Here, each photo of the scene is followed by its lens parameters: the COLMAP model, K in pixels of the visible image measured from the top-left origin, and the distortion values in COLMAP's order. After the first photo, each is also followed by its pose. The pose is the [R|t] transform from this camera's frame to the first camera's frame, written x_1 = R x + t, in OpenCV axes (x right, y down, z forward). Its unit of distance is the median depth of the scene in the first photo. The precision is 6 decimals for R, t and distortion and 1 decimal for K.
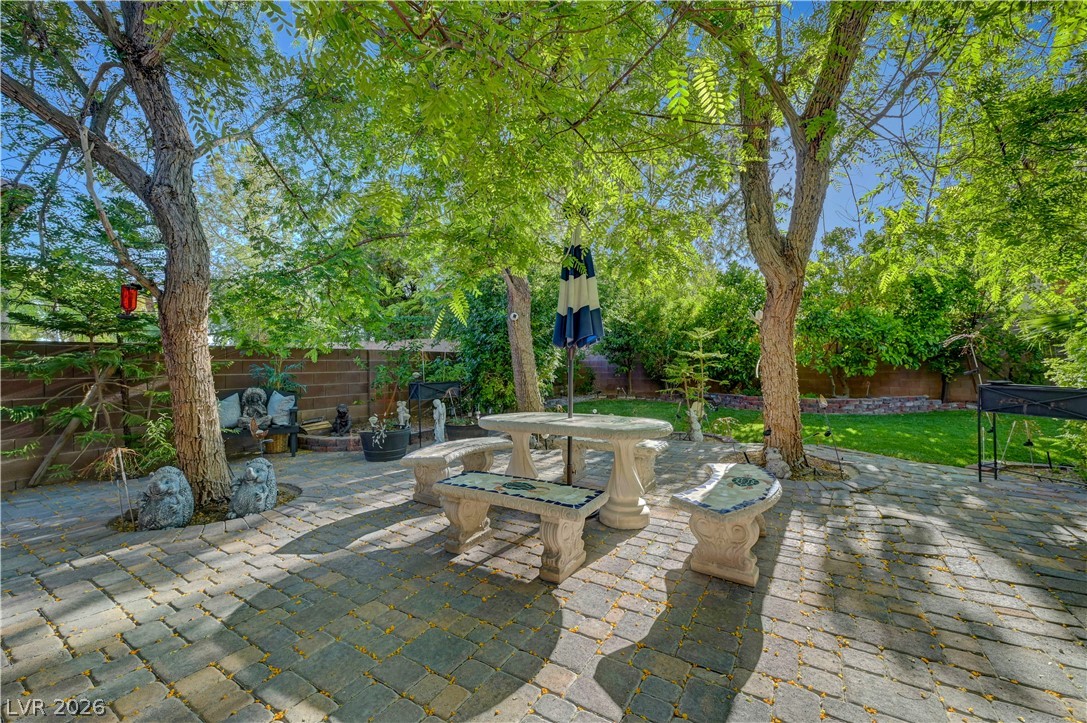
lens RADIAL K [[430.9, 0, 541.1], [0, 430.9, 366.4], [0, 0, 1]] dist [-0.000416, 0.000104]
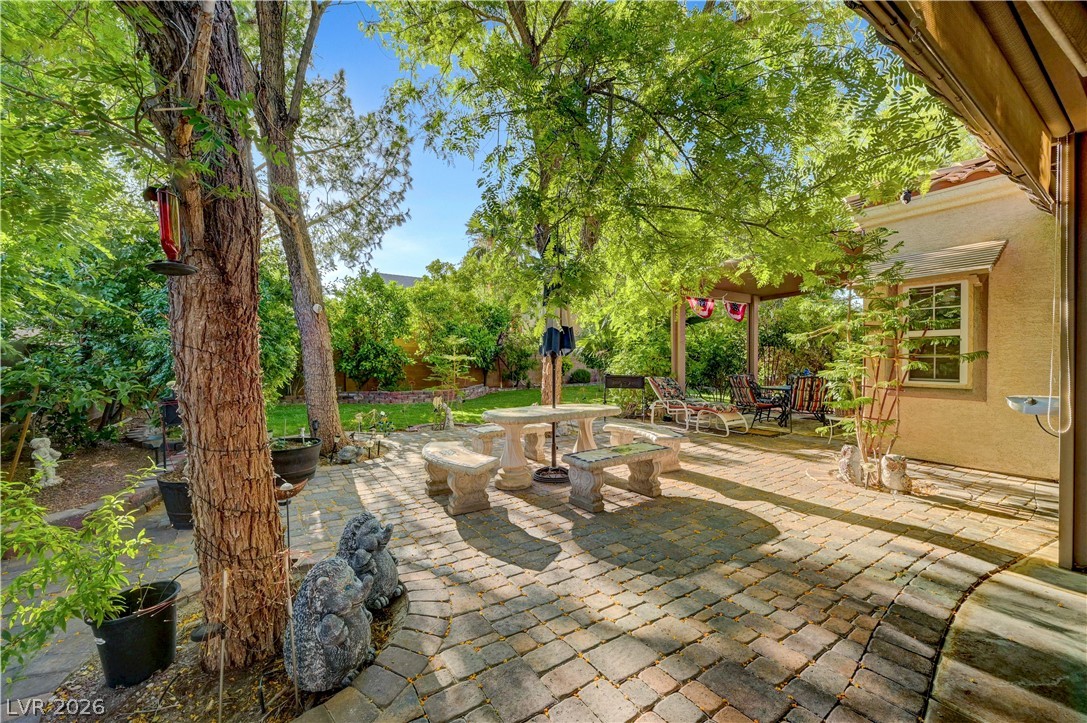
lens RADIAL K [[430.9, 0, 546.4], [0, 430.9, 364.7], [0, 0, 1]] dist [-0.000416, 0.000104]
pose [[0.410183, -0.006352, 0.911981, -0.928273], [-0.001061, 0.999972, 0.007441, -0.022206], [-0.912003, -0.004020, 0.410165, 0.371732]]
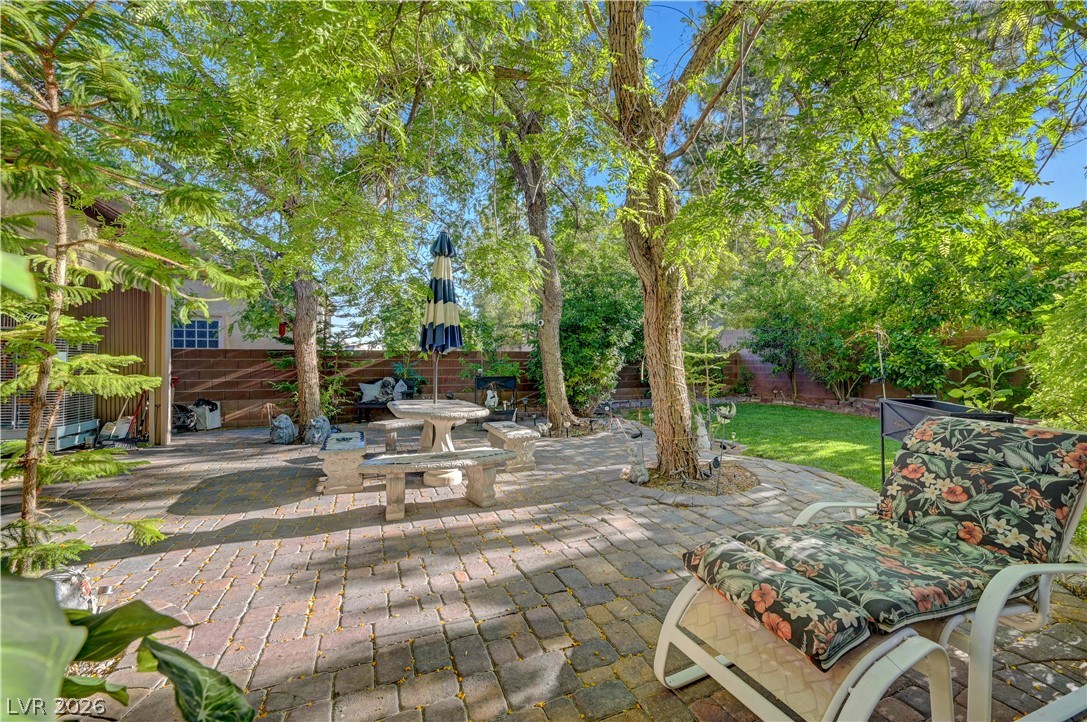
lens RADIAL K [[430.9, 0, 546.3], [0, 430.9, 358.1], [0, 0, 1]] dist [-0.000416, 0.000104]
pose [[0.812819, 0.002414, -0.582511, 0.902123], [-0.009297, 0.999918, -0.008828, -0.013599], [0.582442, 0.012591, 0.812775, 0.067349]]
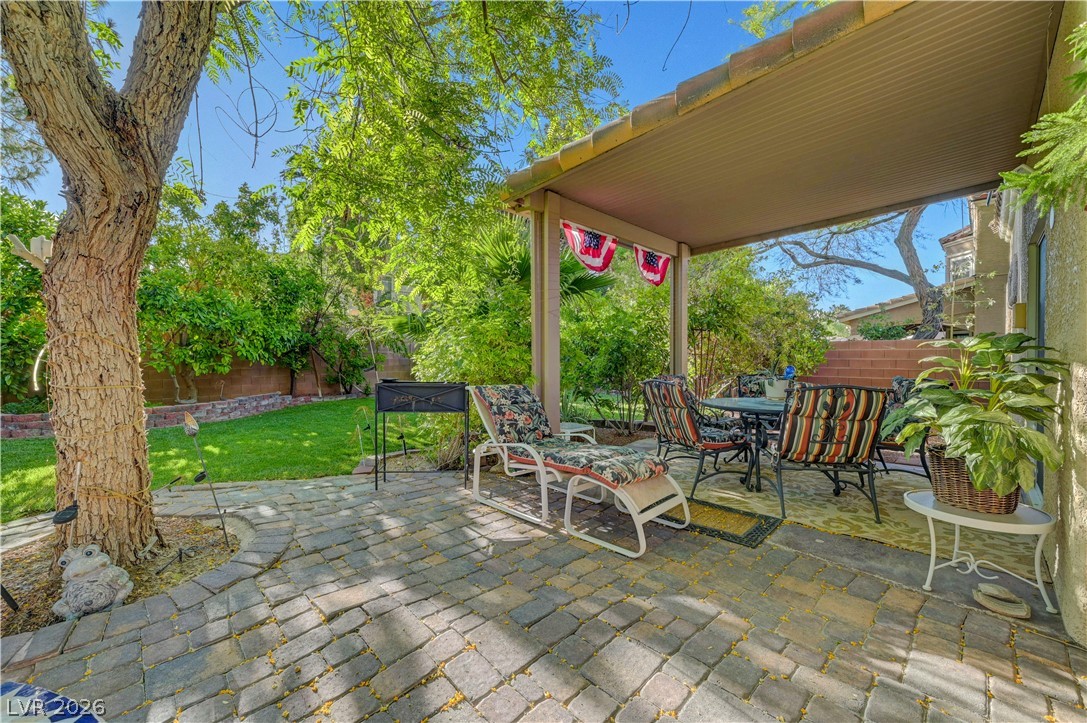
lens RADIAL K [[430.9, 0, 545.1], [0, 430.9, 359.1], [0, 0, 1]] dist [-0.000416, 0.000104]
pose [[0.239681, 0.003635, 0.970845, 0.204057], [0.001764, 0.999990, -0.004179, -0.002979], [-0.970850, 0.002715, 0.239672, 0.398934]]
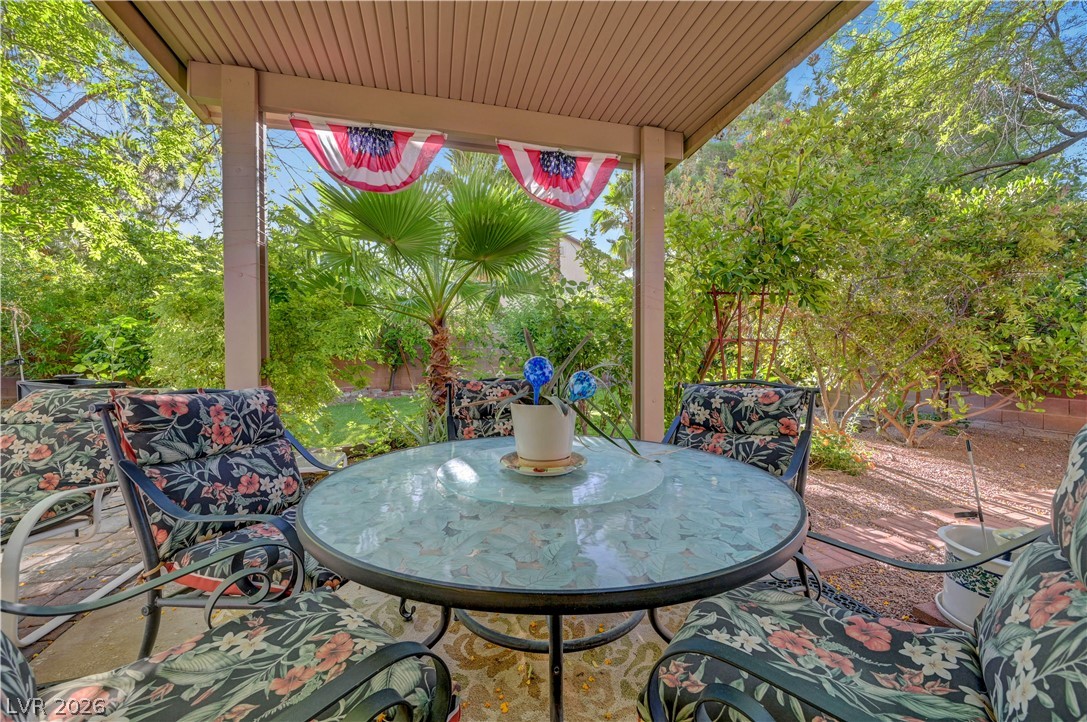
lens RADIAL K [[430.9, 0, 542.7], [0, 430.9, 357.8], [0, 0, 1]] dist [-0.000416, 0.000104]
pose [[0.703338, -0.000795, 0.710855, 1.024866], [0.003323, 0.999992, -0.002169, 0.007989], [-0.710848, 0.003888, 0.703335, -0.076771]]
